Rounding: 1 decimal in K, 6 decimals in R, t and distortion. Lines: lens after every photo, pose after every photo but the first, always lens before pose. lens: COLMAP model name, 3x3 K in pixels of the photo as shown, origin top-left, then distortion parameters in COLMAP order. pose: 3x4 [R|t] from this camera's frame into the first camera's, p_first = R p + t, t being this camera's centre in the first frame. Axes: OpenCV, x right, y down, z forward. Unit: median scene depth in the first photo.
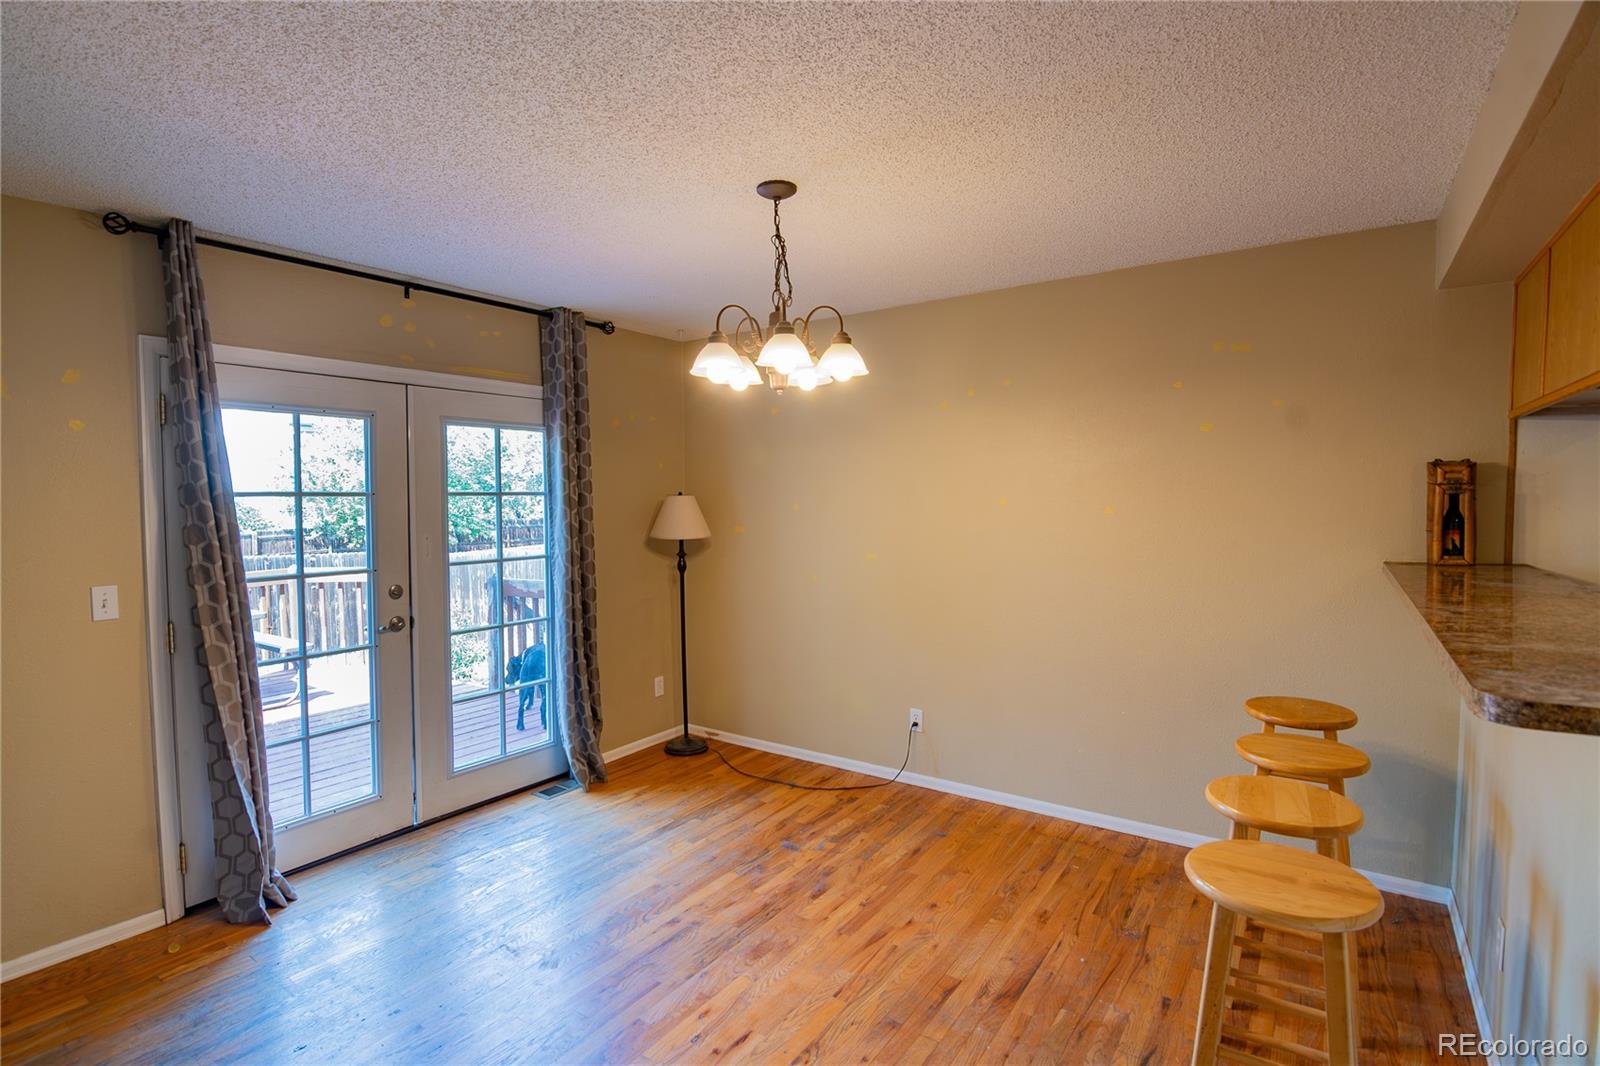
lens RADIAL K [[791.8, 0, 784.4], [0, 791.8, 532.4], [0, 0, 1]] dist [-0.003251, -0.011568]
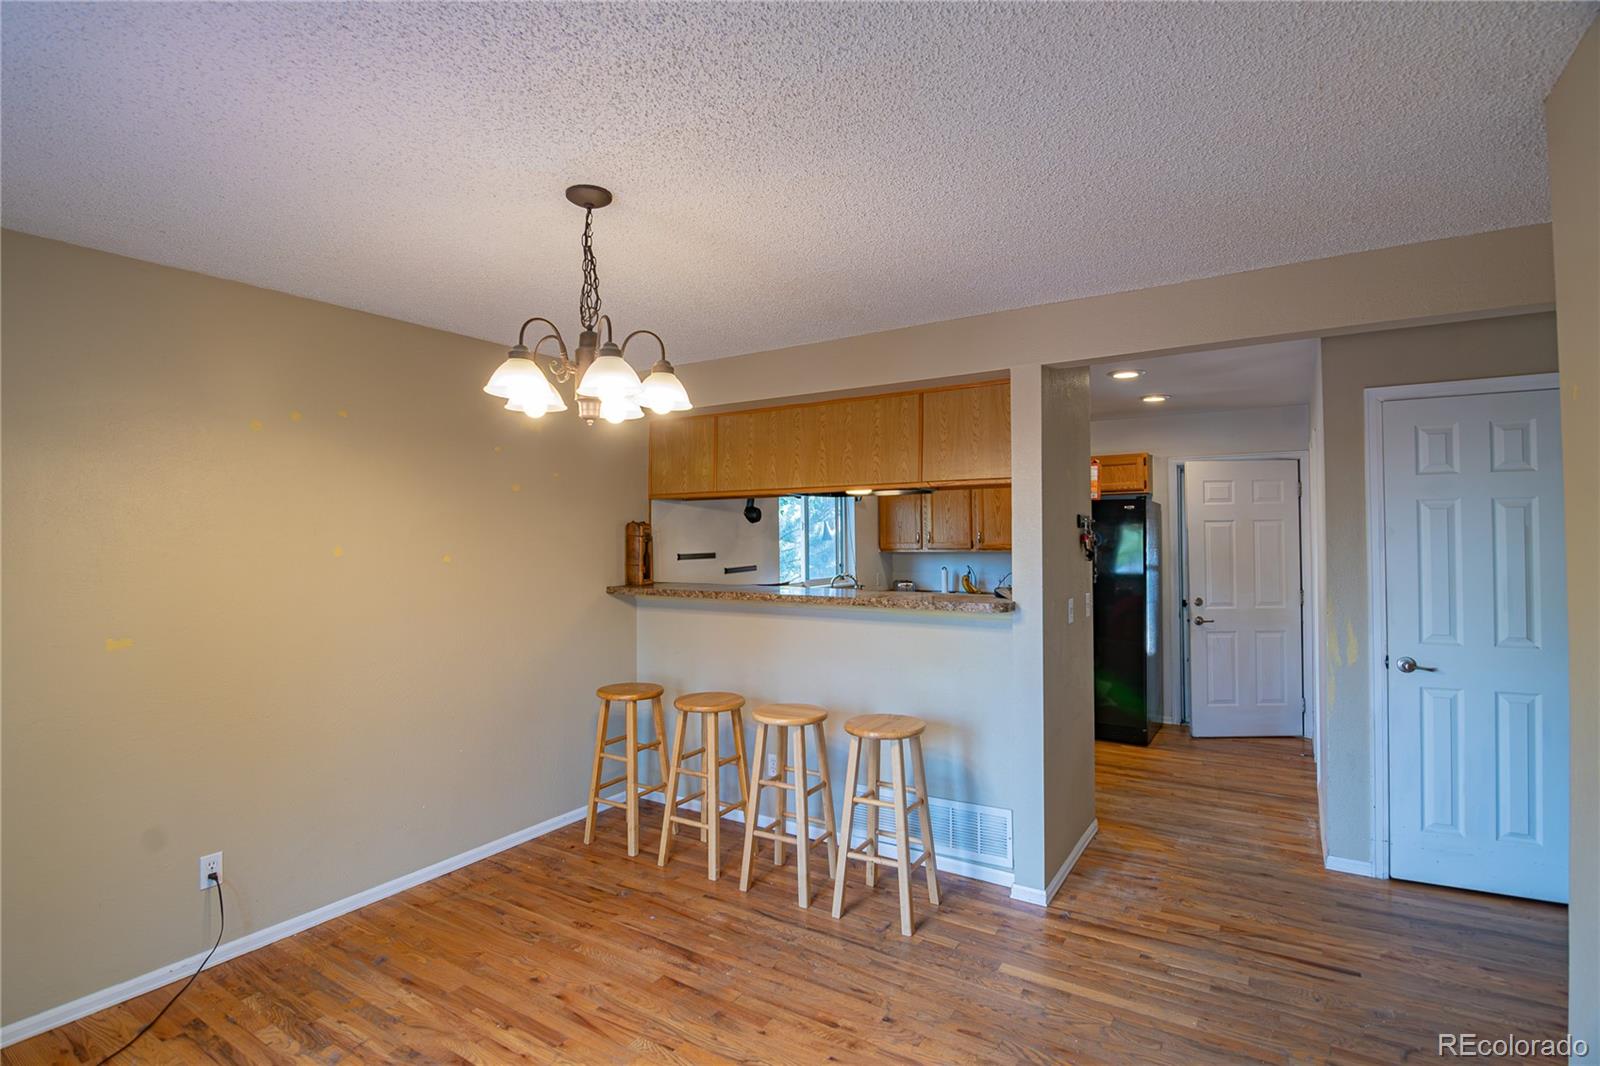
lens RADIAL K [[770.6, 0, 804.8], [0, 770.6, 533.8], [0, 0, 1]] dist [-0.002761, -0.012248]
pose [[-0.070241, 0.016029, 0.997401, -0.765767], [0.054882, 0.998419, -0.012180, -0.028763], [-0.996019, 0.053884, -0.071009, 0.730172]]
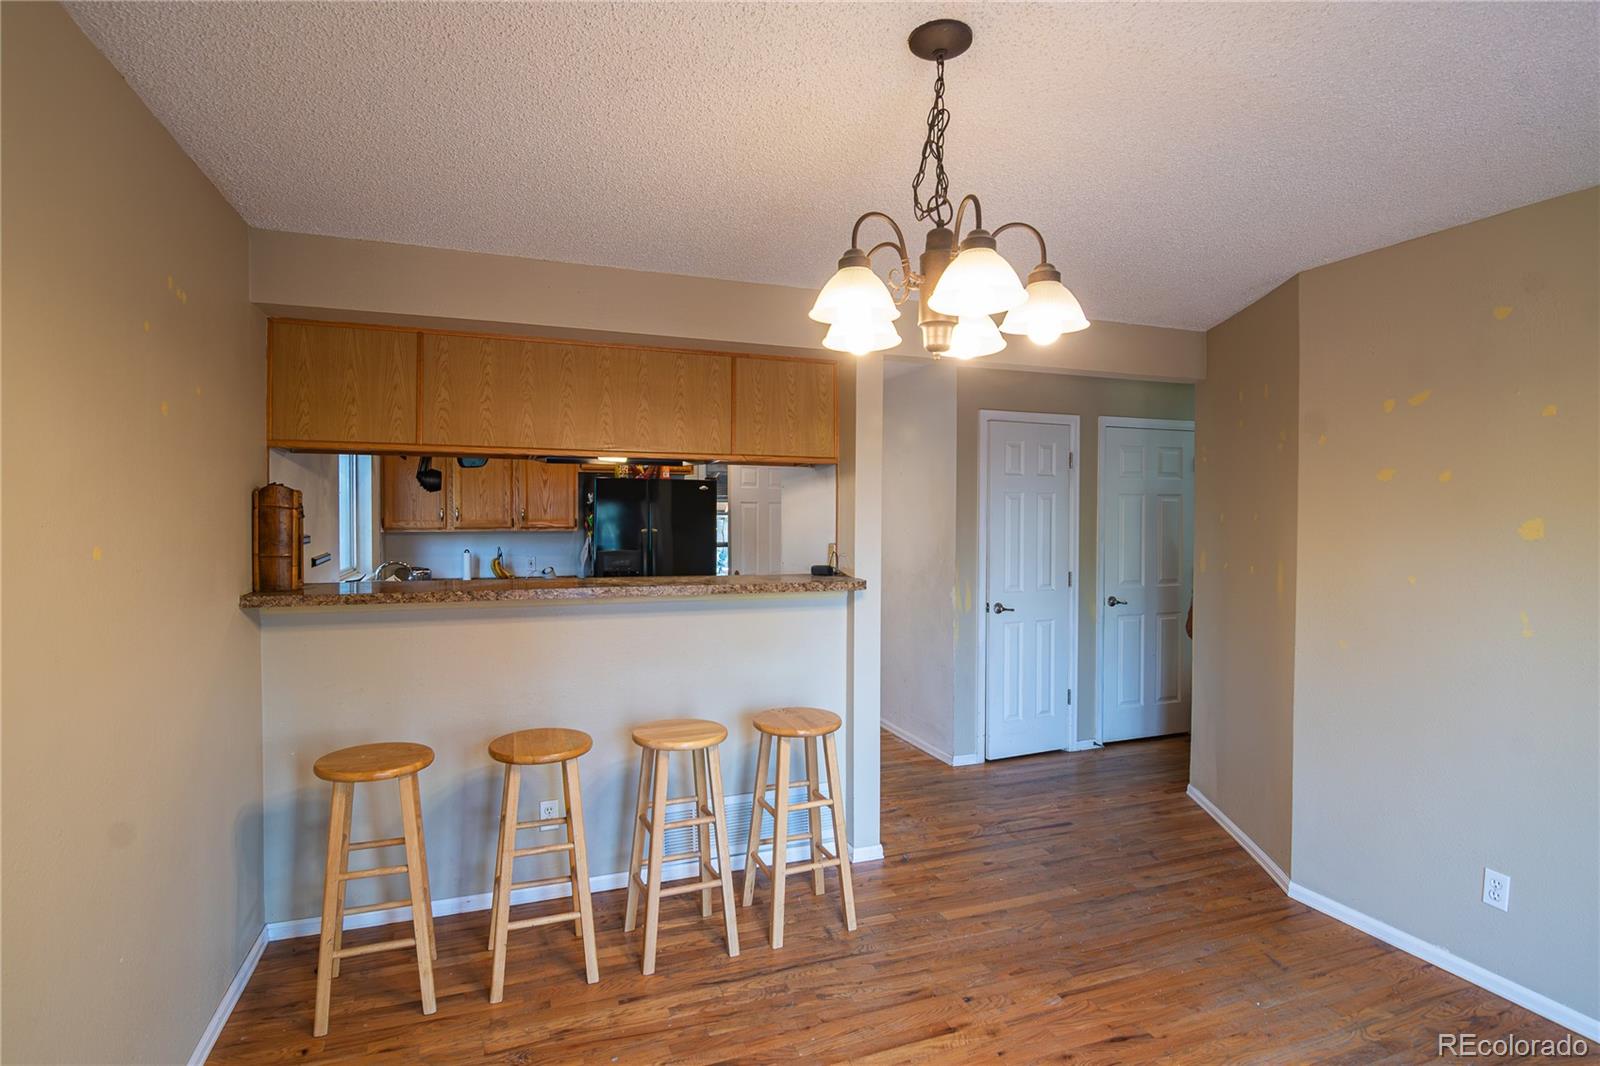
lens RADIAL K [[791.8, 0, 784.4], [0, 791.8, 532.4], [0, 0, 1]] dist [-0.003251, -0.011568]
pose [[-0.834413, -0.005446, 0.551113, -0.220993], [0.030481, 0.997965, 0.056012, -0.067206], [-0.550296, 0.063536, -0.832549, 1.415901]]
